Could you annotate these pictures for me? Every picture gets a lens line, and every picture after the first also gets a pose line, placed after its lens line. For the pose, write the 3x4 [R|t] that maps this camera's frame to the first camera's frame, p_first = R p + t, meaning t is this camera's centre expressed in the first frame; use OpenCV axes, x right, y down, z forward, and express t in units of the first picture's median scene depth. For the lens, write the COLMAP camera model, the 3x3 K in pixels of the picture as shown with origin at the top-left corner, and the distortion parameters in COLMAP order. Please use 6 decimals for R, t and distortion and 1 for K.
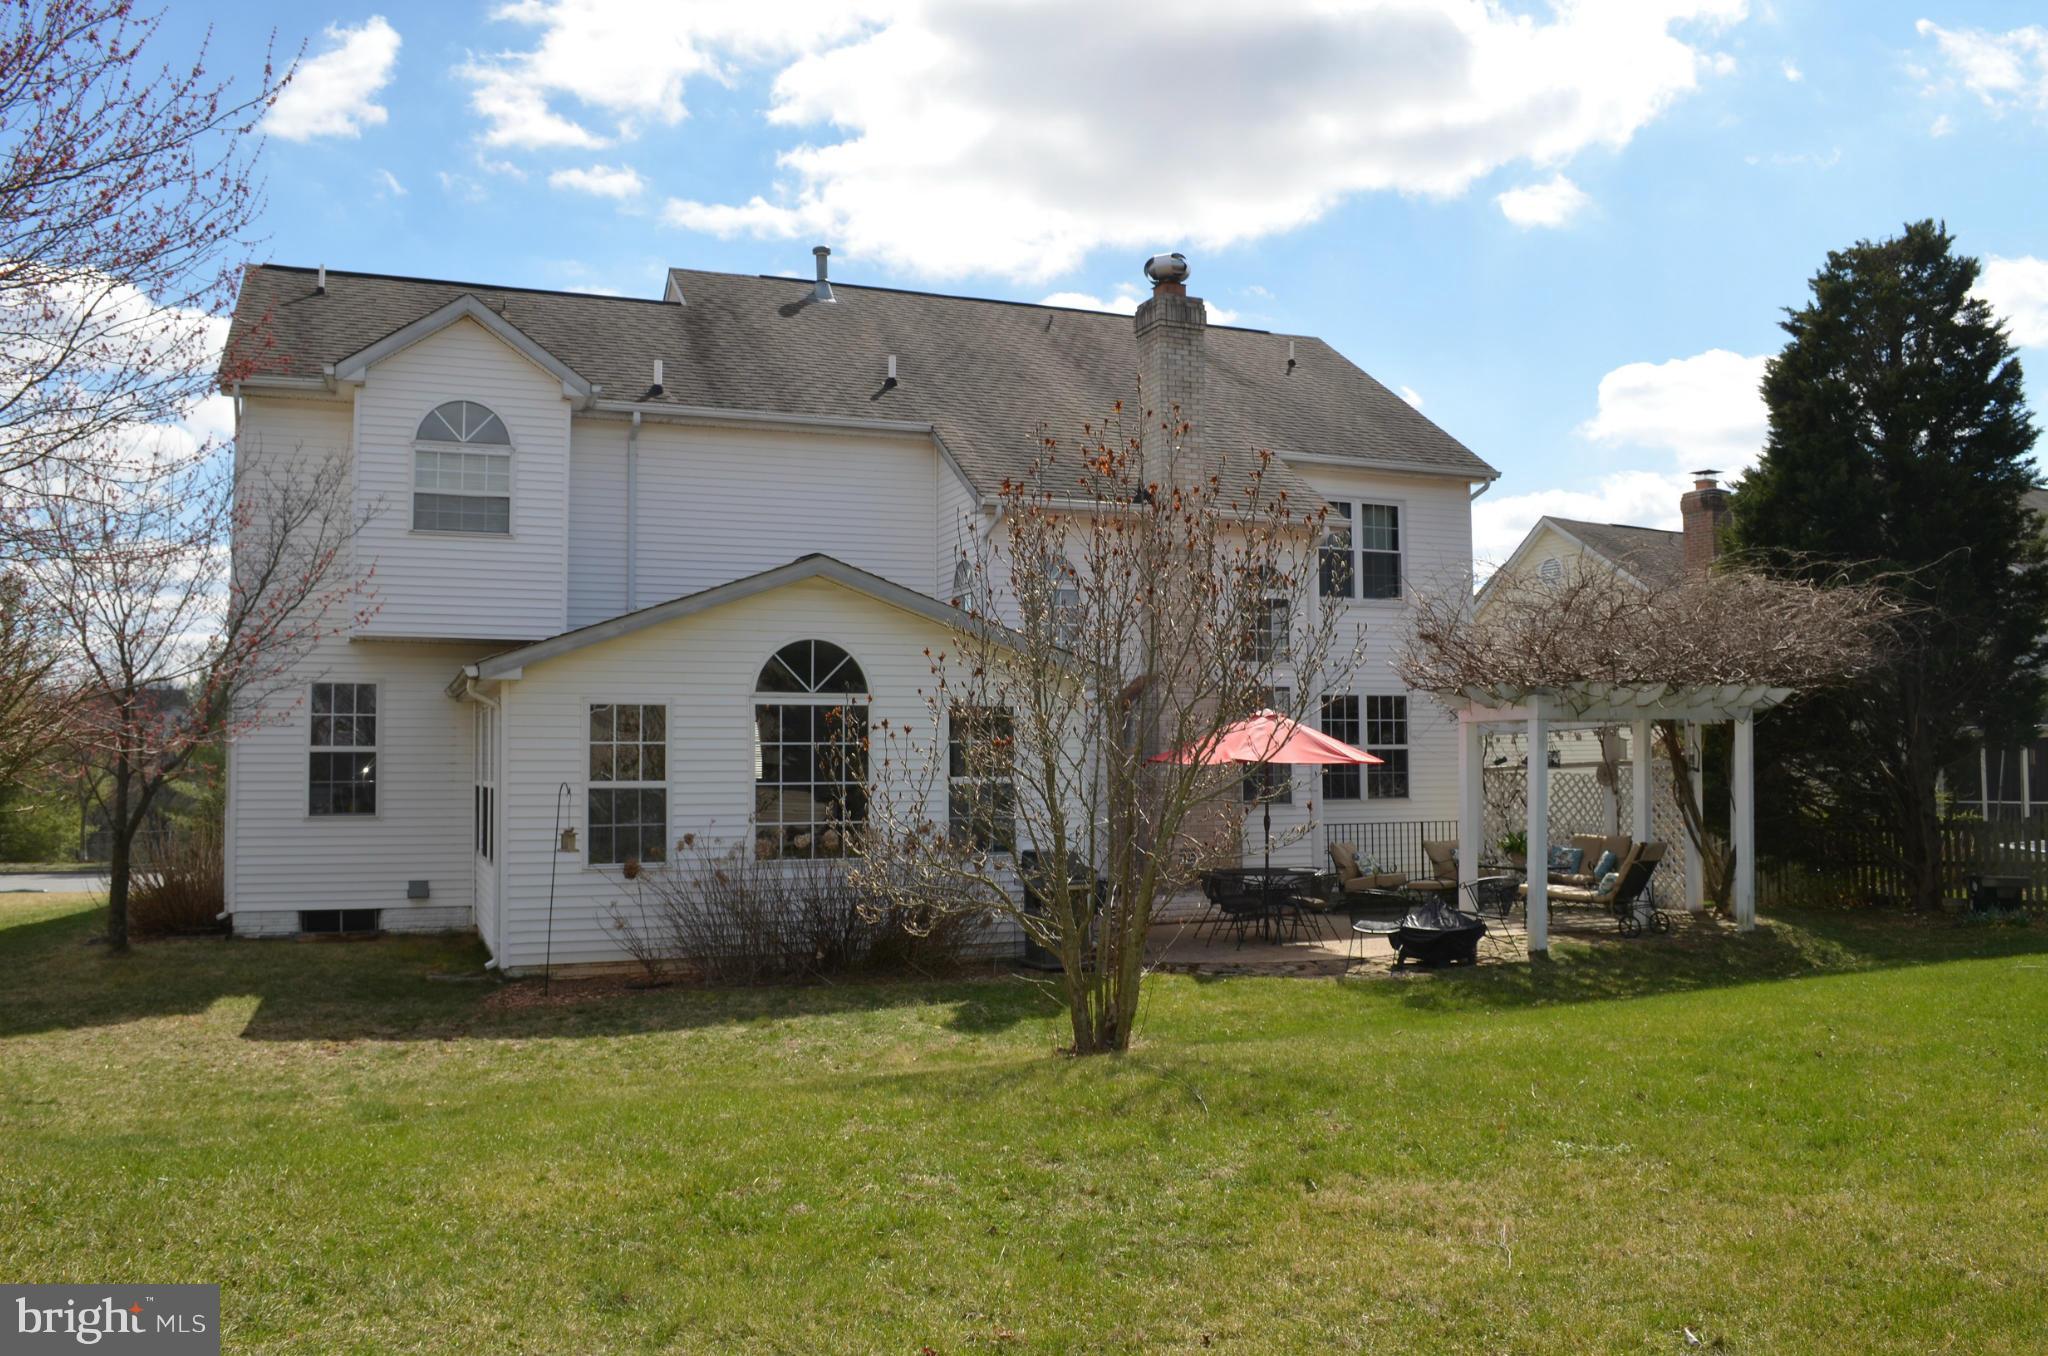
lens RADIAL K [[1638.9, 0, 1024.0], [0, 1638.9, 678.0], [0, 0, 1]] dist [-0.079254, 0.011281]
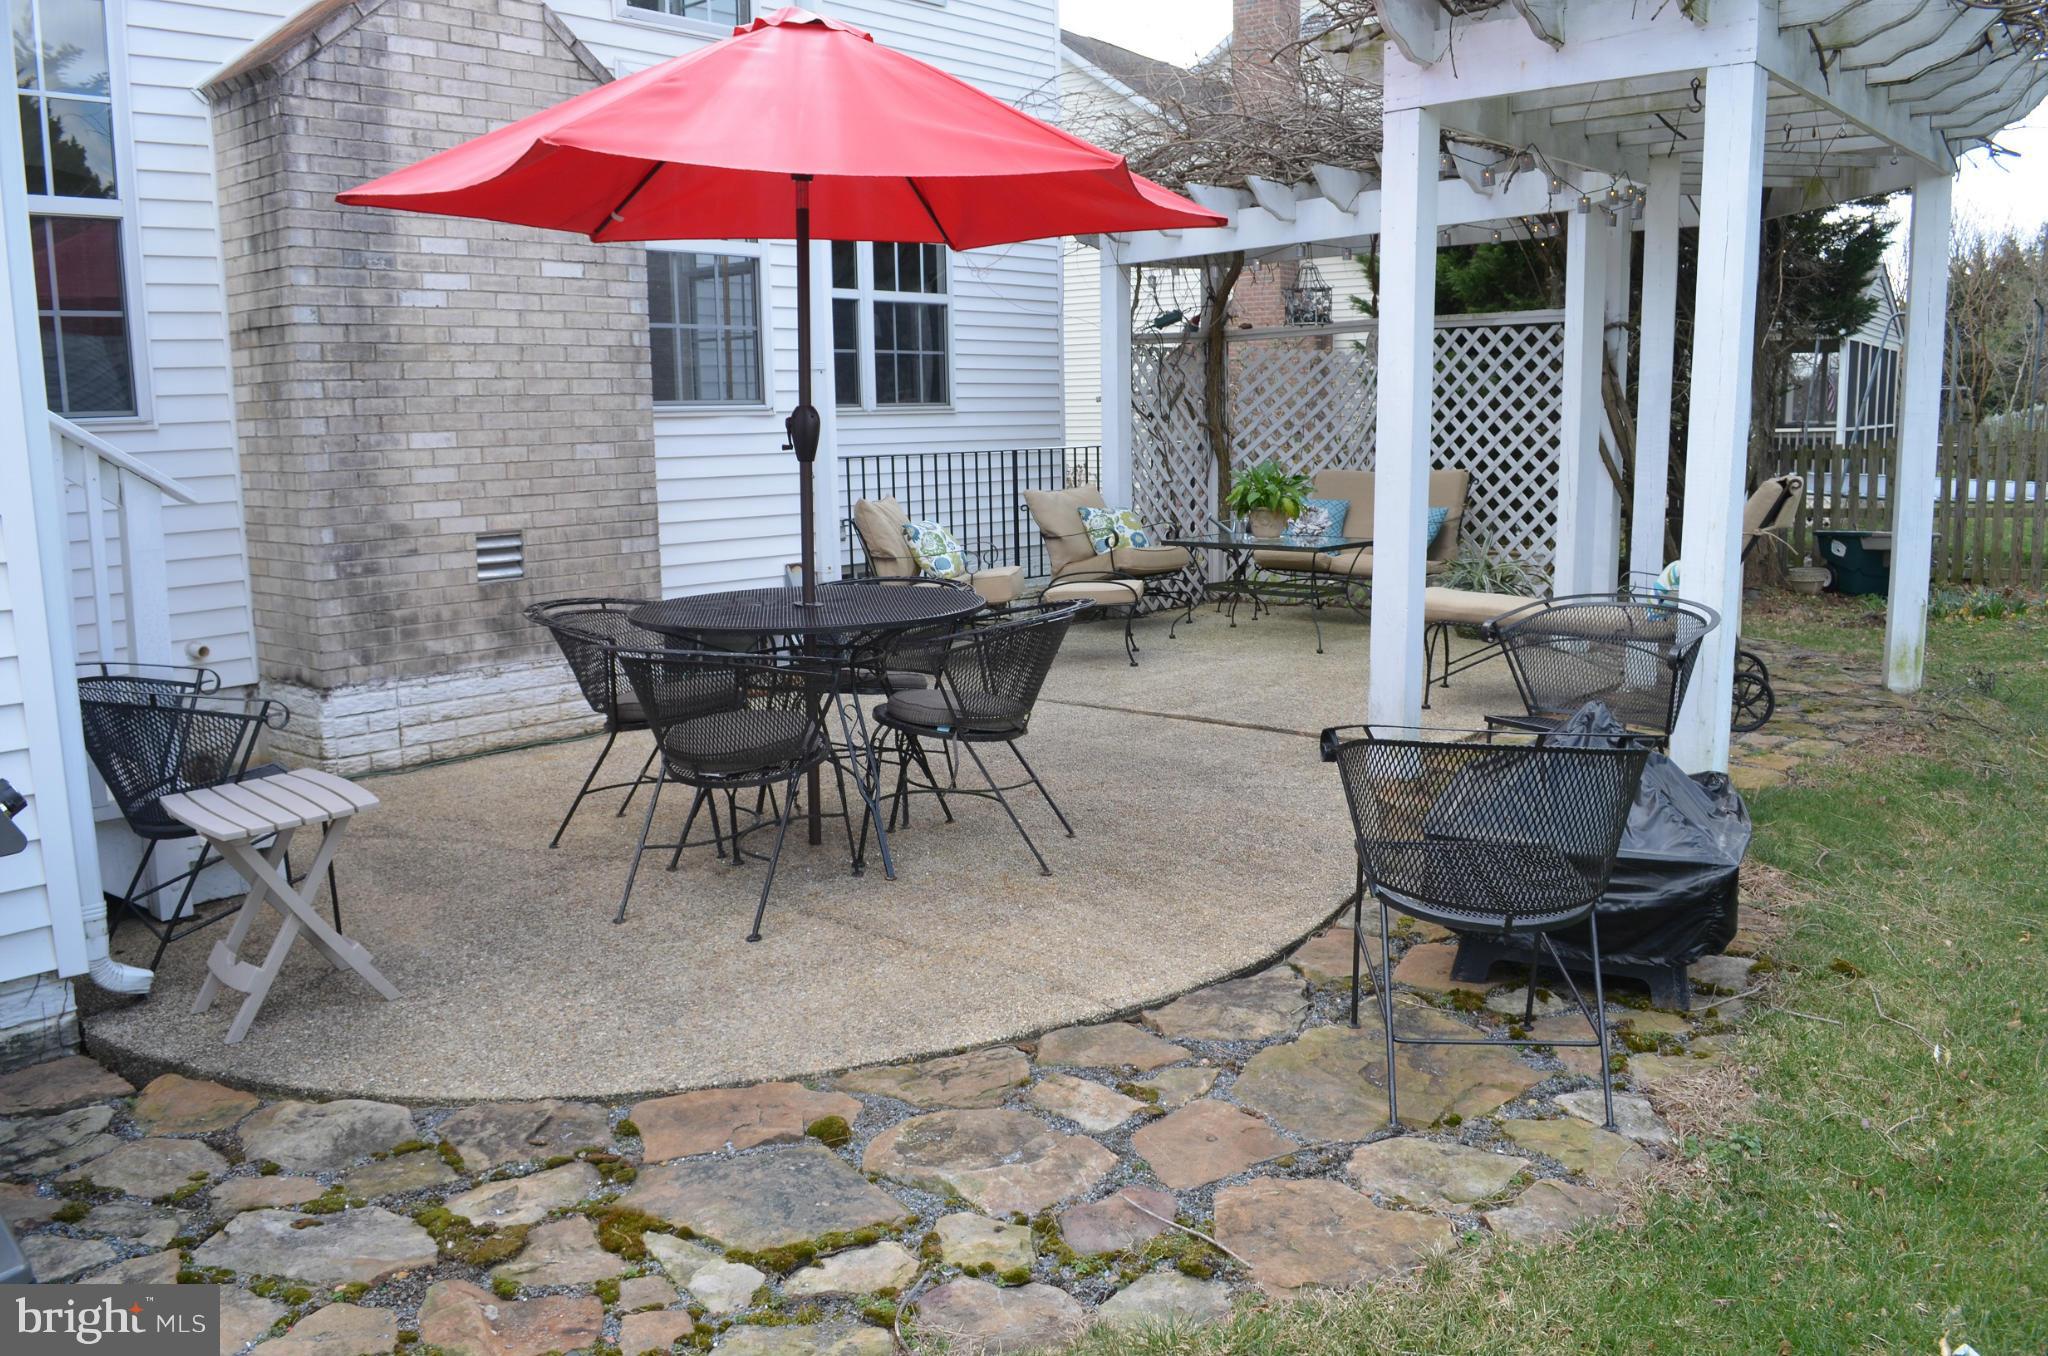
lens RADIAL K [[1638.9, 0, 1024.0], [0, 1638.9, 678.0], [0, 0, 1]] dist [-0.079254, 0.011281]
pose [[0.906754, -0.077005, 0.414569, 0.051666], [-0.010843, 0.978600, 0.205487, 0.058935], [-0.421521, -0.190821, 0.886514, 0.603956]]
